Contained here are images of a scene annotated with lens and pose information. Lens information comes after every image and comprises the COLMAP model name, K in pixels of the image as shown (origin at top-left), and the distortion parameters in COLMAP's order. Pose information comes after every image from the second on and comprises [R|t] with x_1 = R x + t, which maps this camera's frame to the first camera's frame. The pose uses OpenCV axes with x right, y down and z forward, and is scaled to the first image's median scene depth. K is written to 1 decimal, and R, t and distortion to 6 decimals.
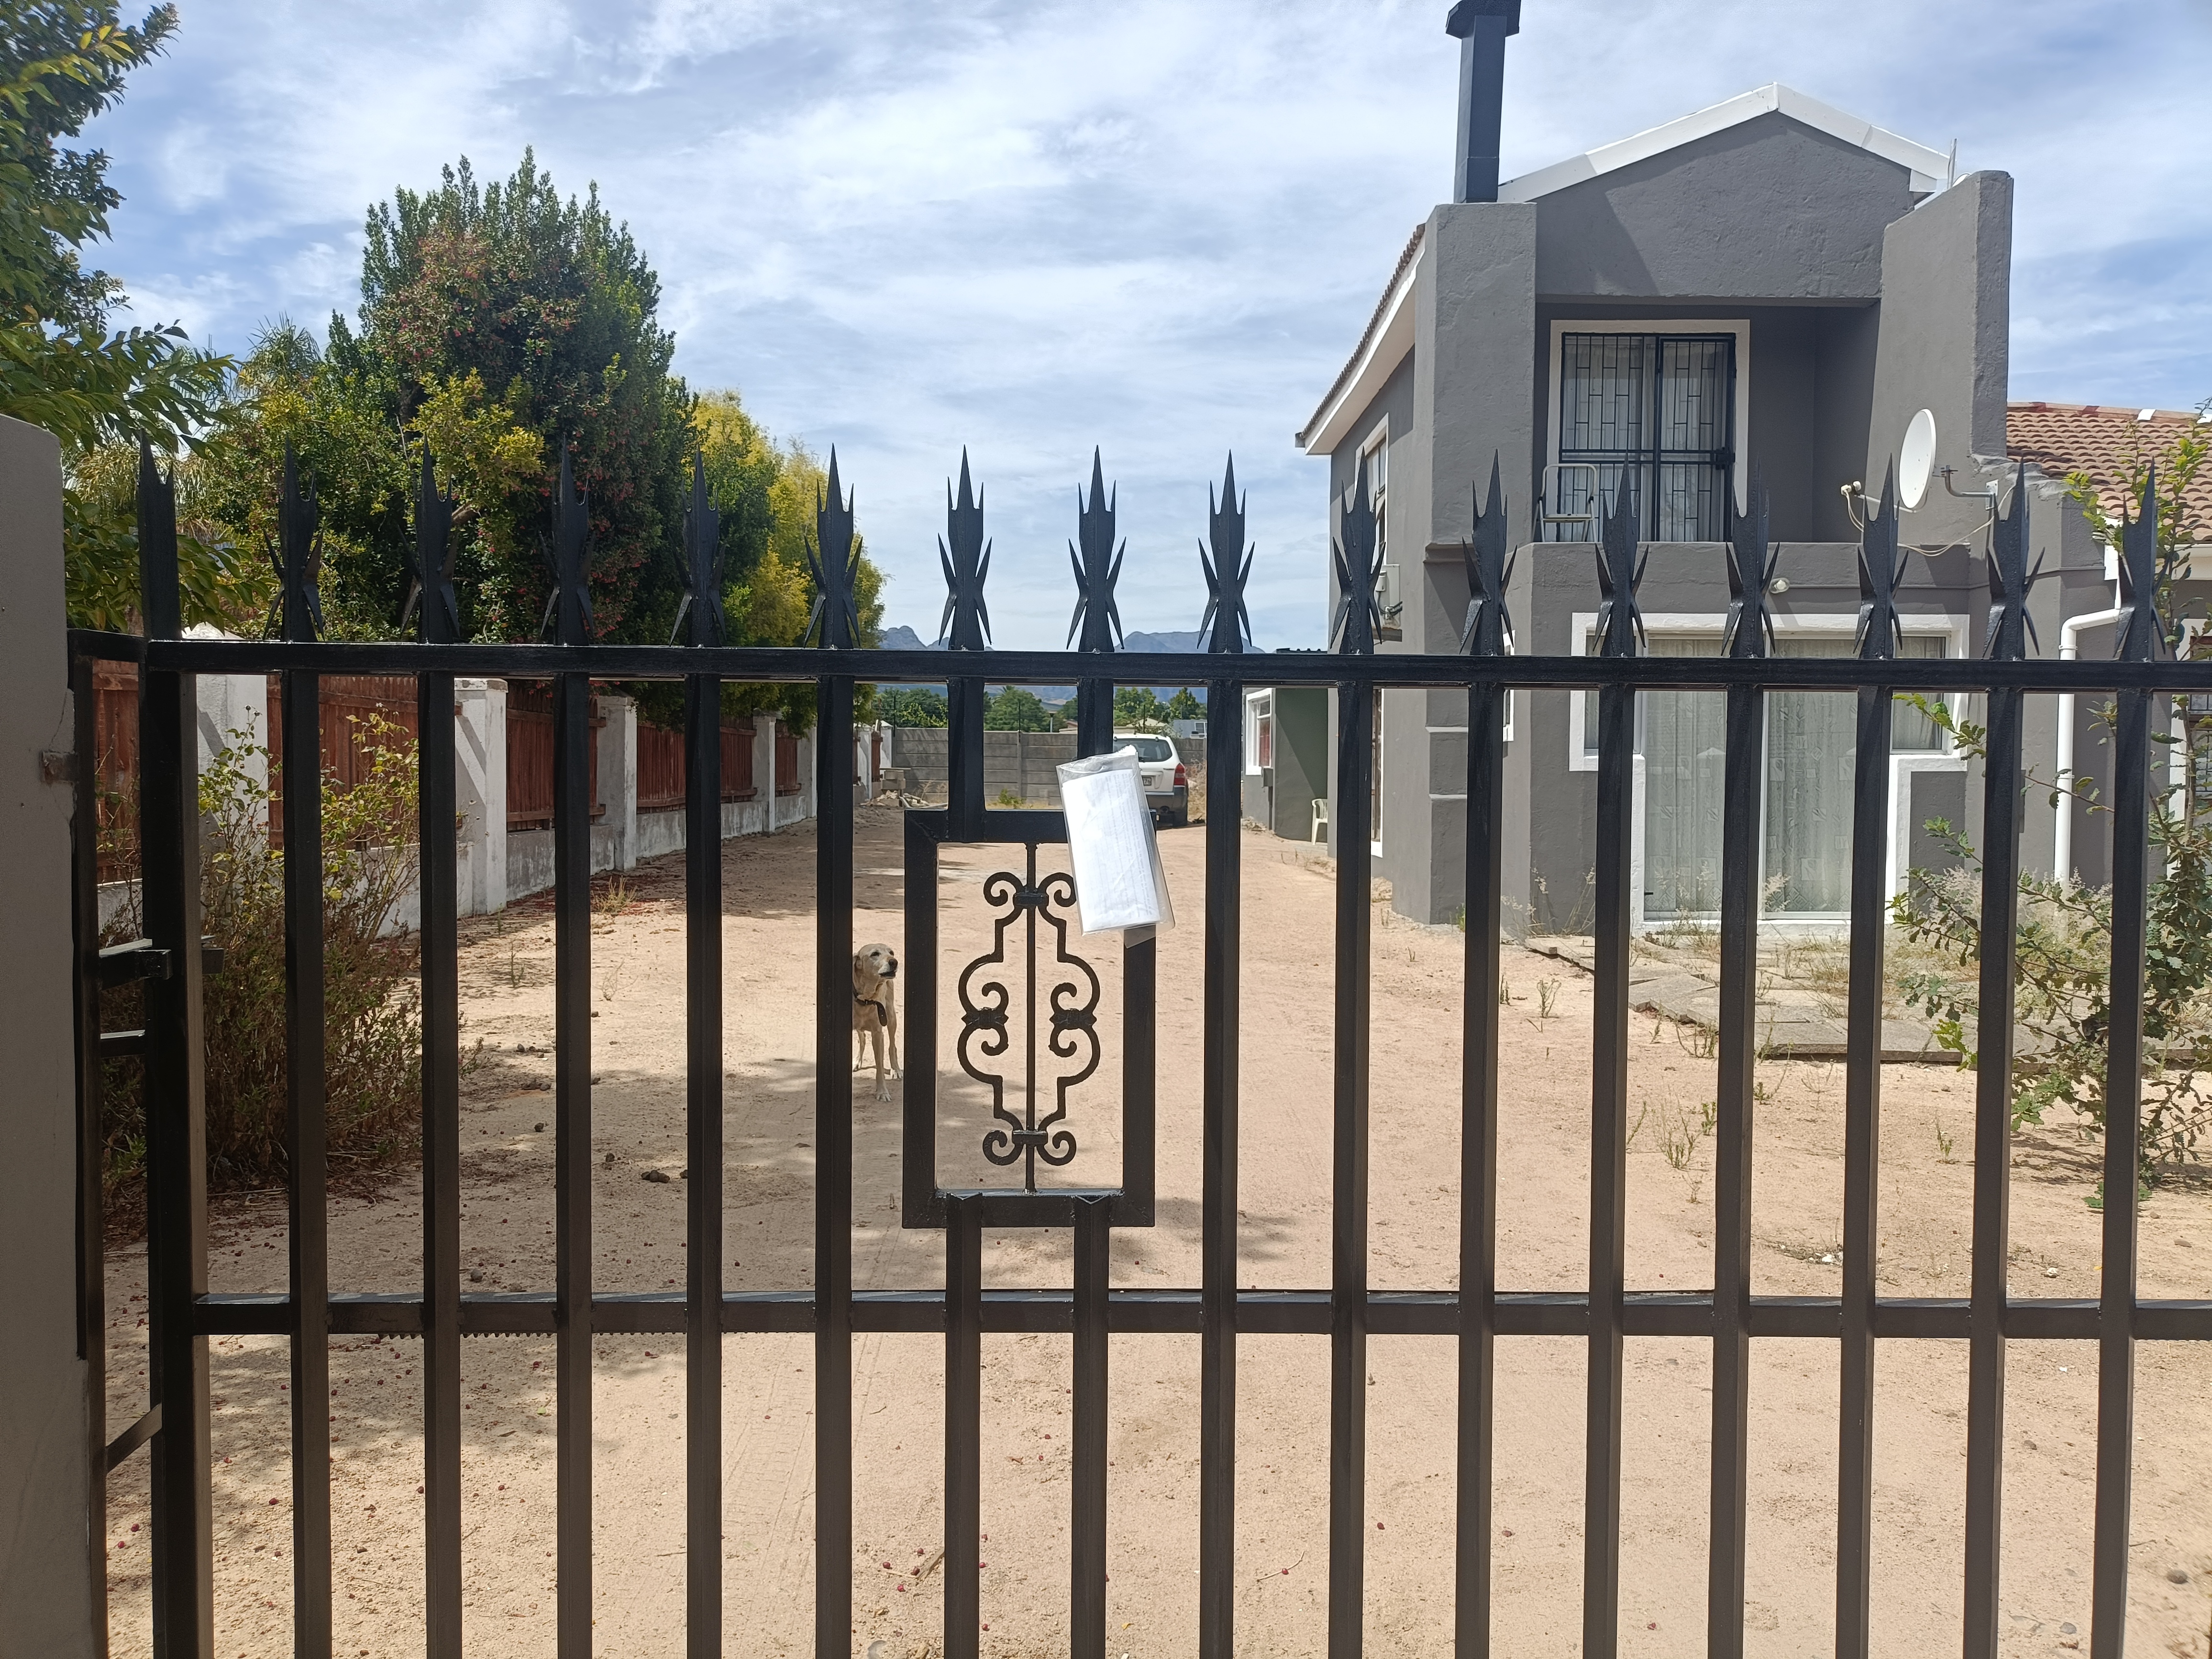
lens RADIAL K [[1636.4, 0, 1106.0], [0, 1636.4, 829.5], [0, 0, 1]] dist [0.039016, -0.031936]
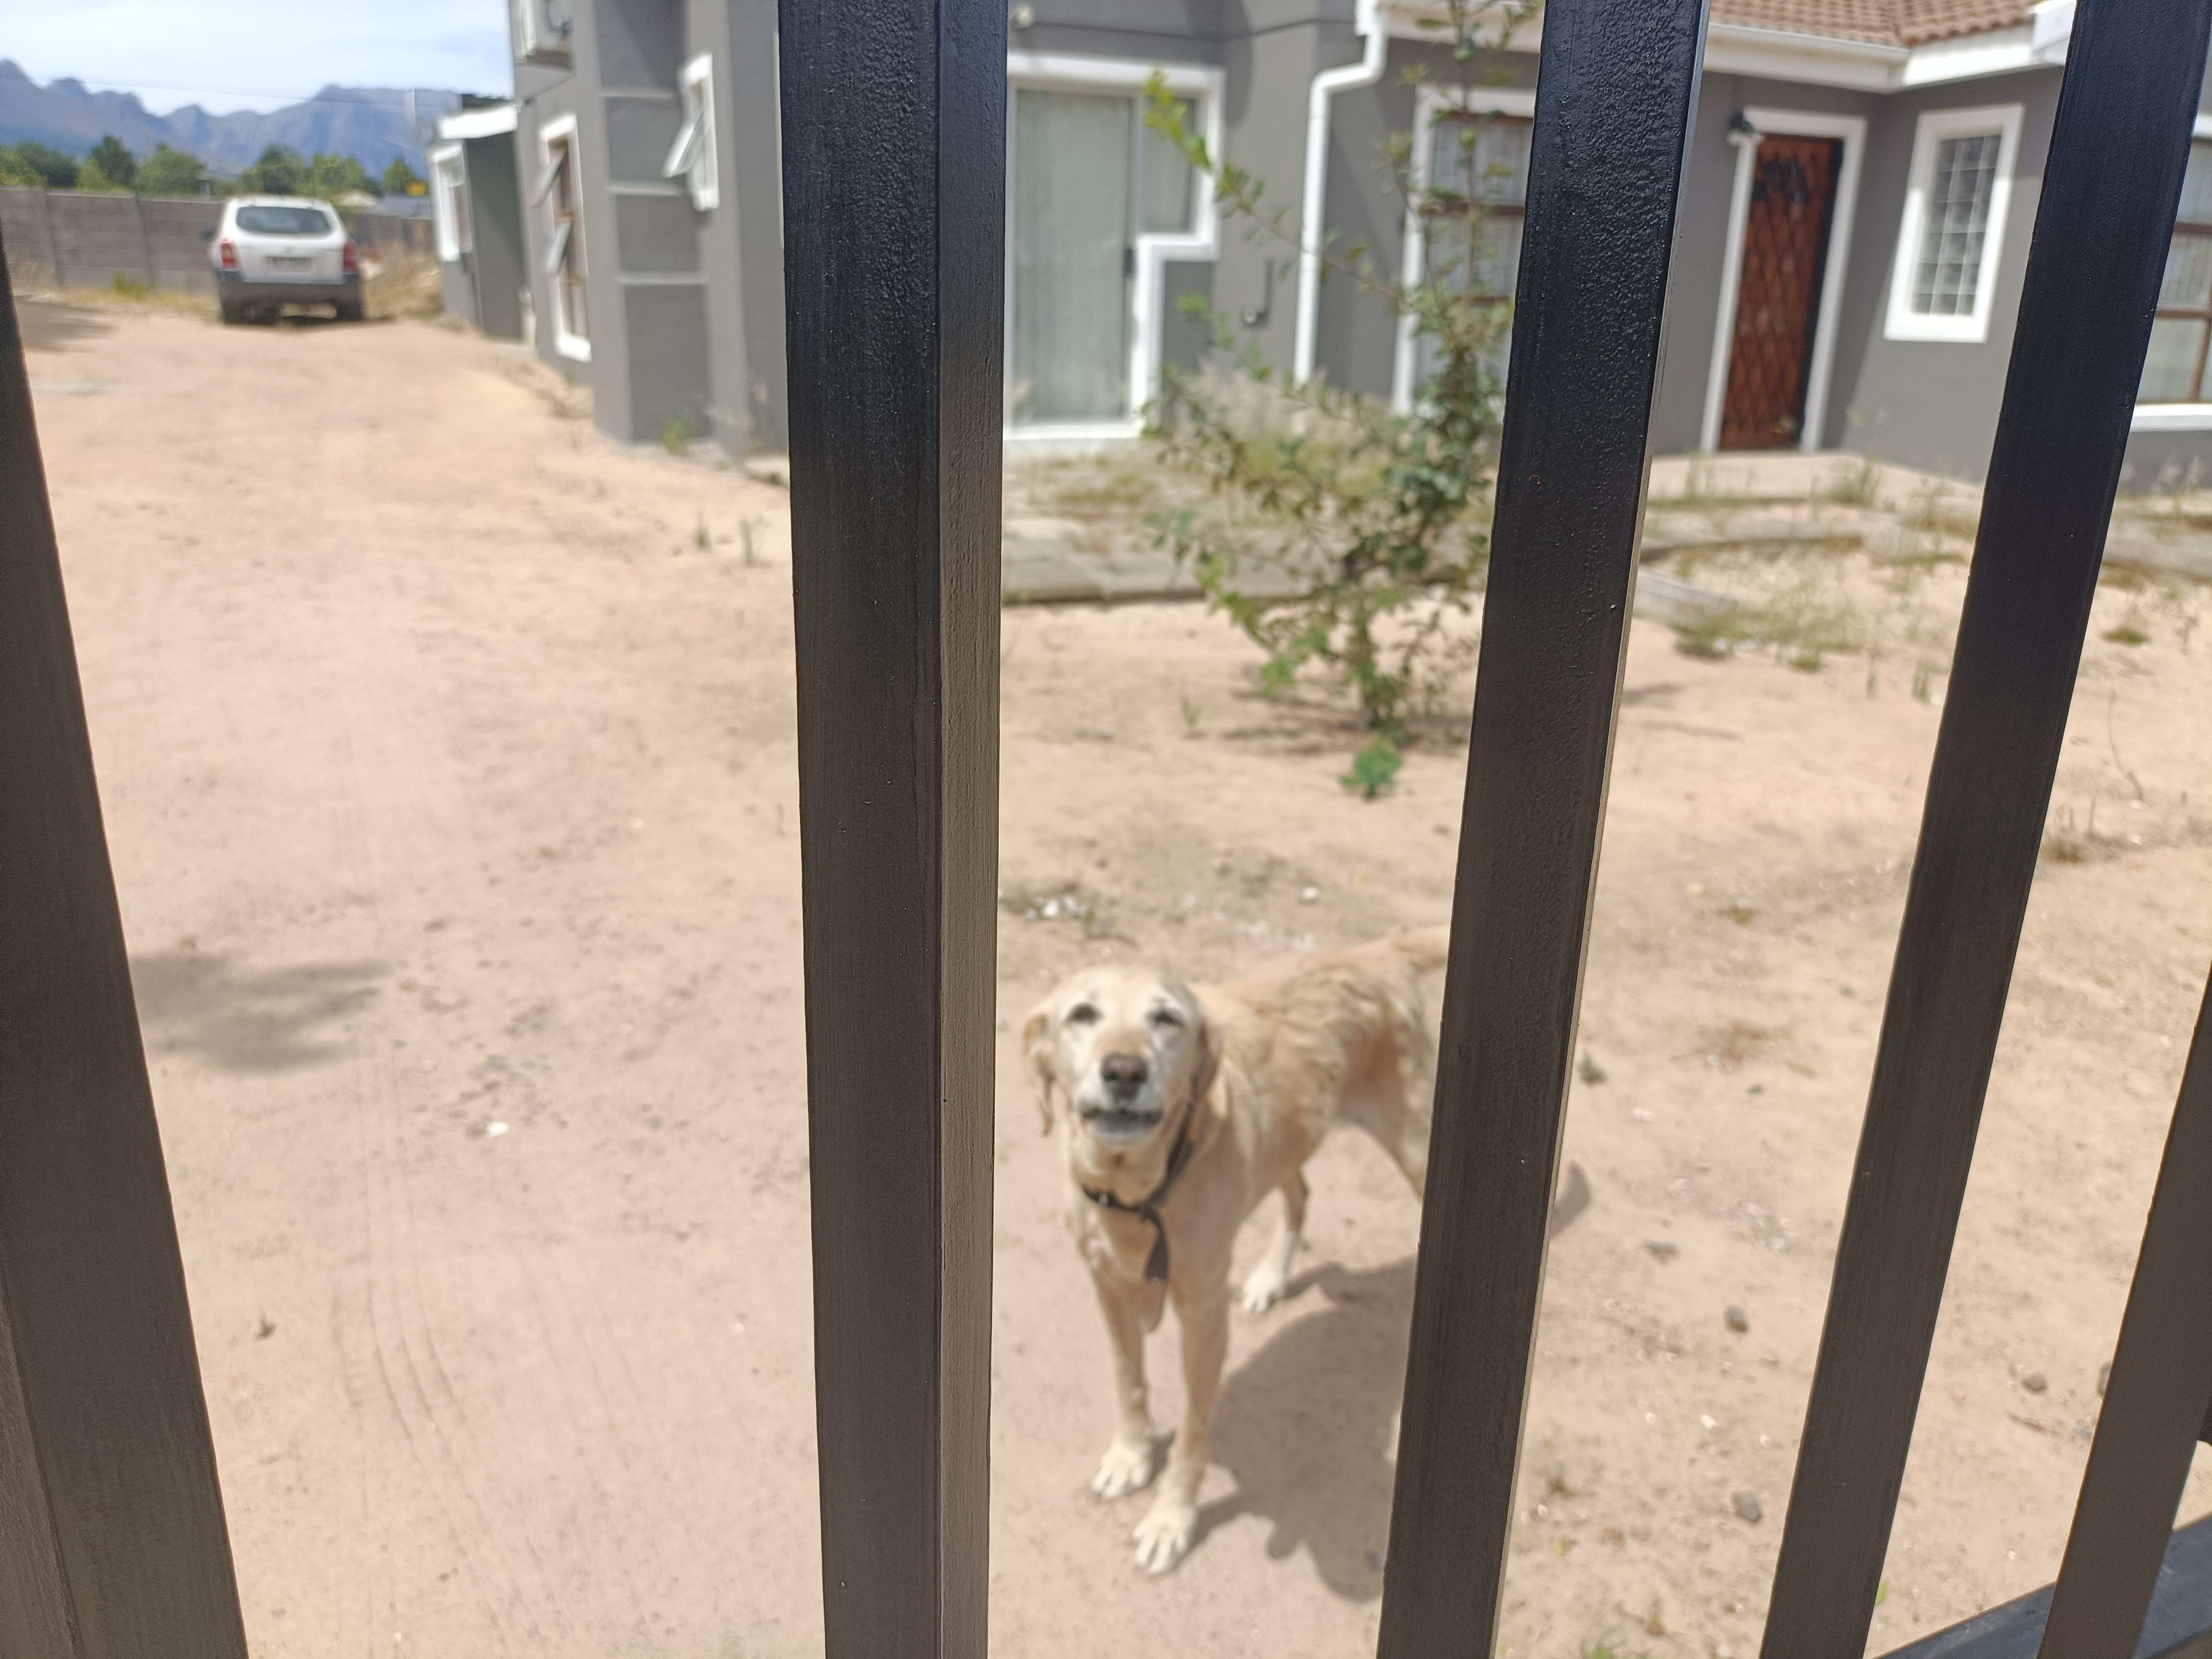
lens RADIAL K [[1640.9, 0, 1094.1], [0, 1640.9, 846.0], [0, 0, 1]] dist [0.000253, 0.000453]
pose [[0.914641, -0.115803, 0.387327, 0.080497], [-0.004524, 0.955103, 0.296239, 0.006485], [-0.404242, -0.272704, 0.873052, 0.165376]]
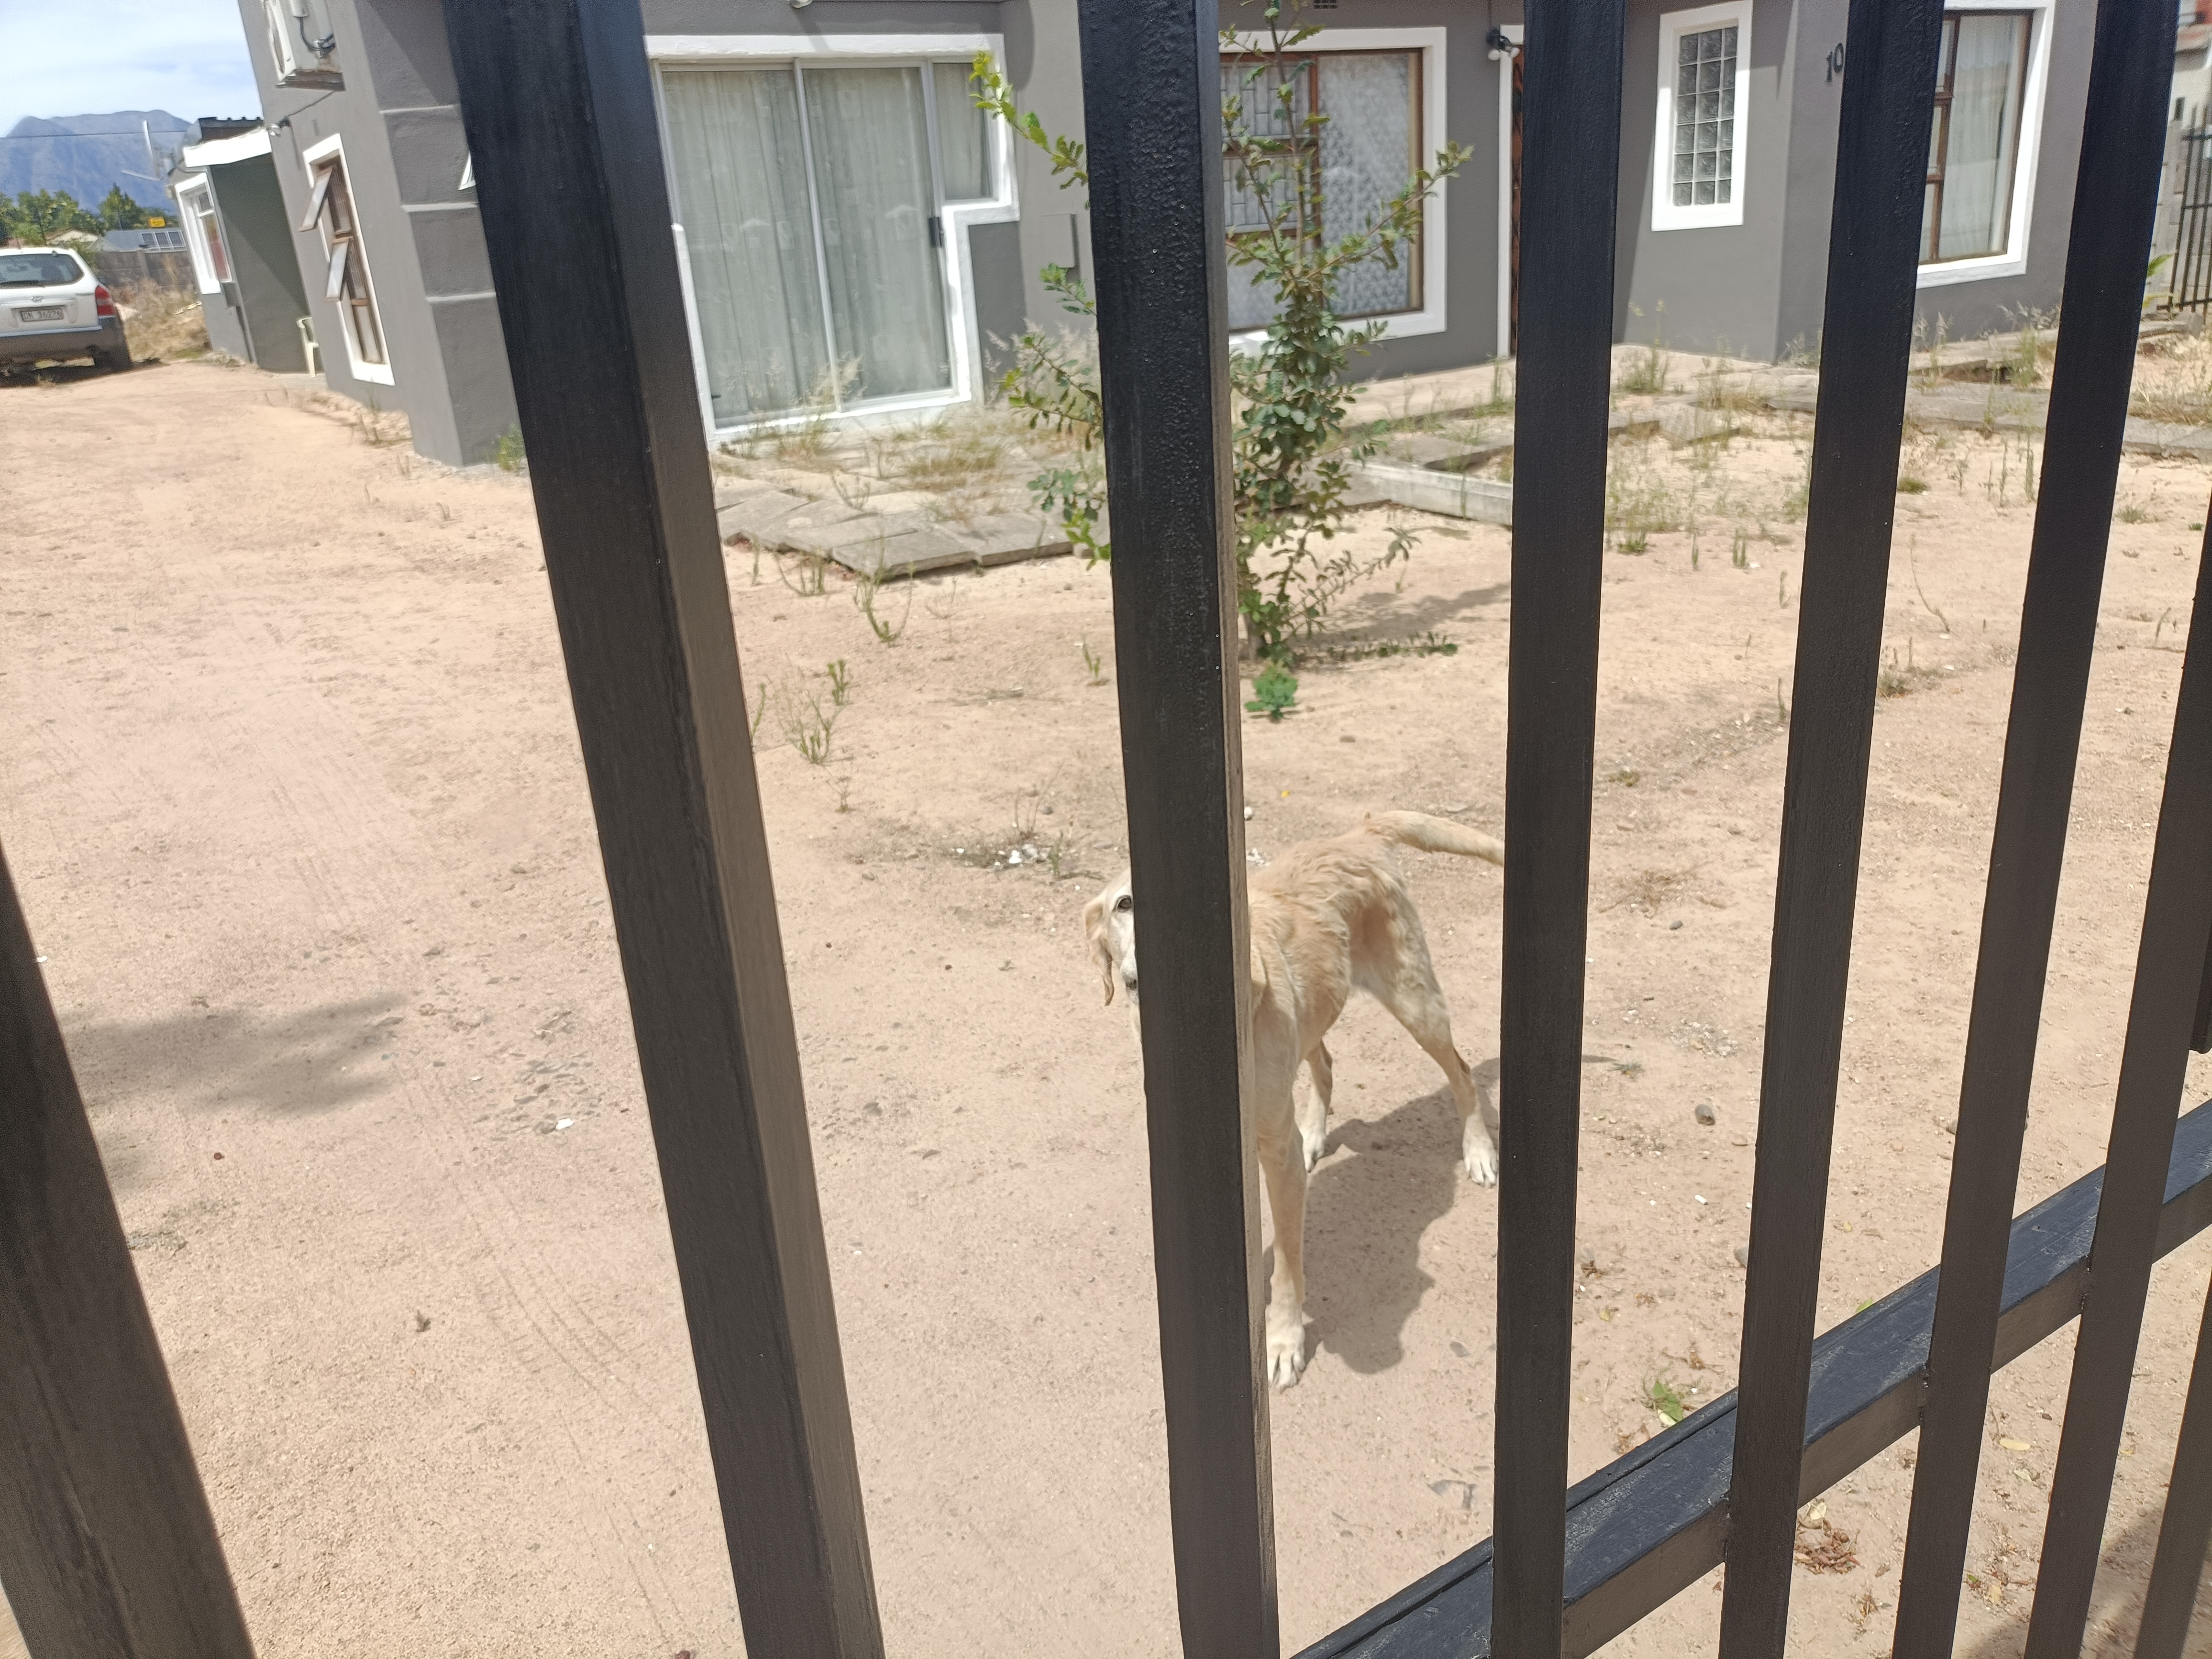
lens RADIAL K [[1623.0, 0, 1097.7], [0, 1623.0, 844.2], [0, 0, 1]] dist [0.016204, -0.004256]
pose [[0.849641, -0.246033, 0.466452, 0.049852], [0.093515, 0.940775, 0.325880, 0.000825], [-0.519003, -0.233261, 0.822329, 0.156032]]
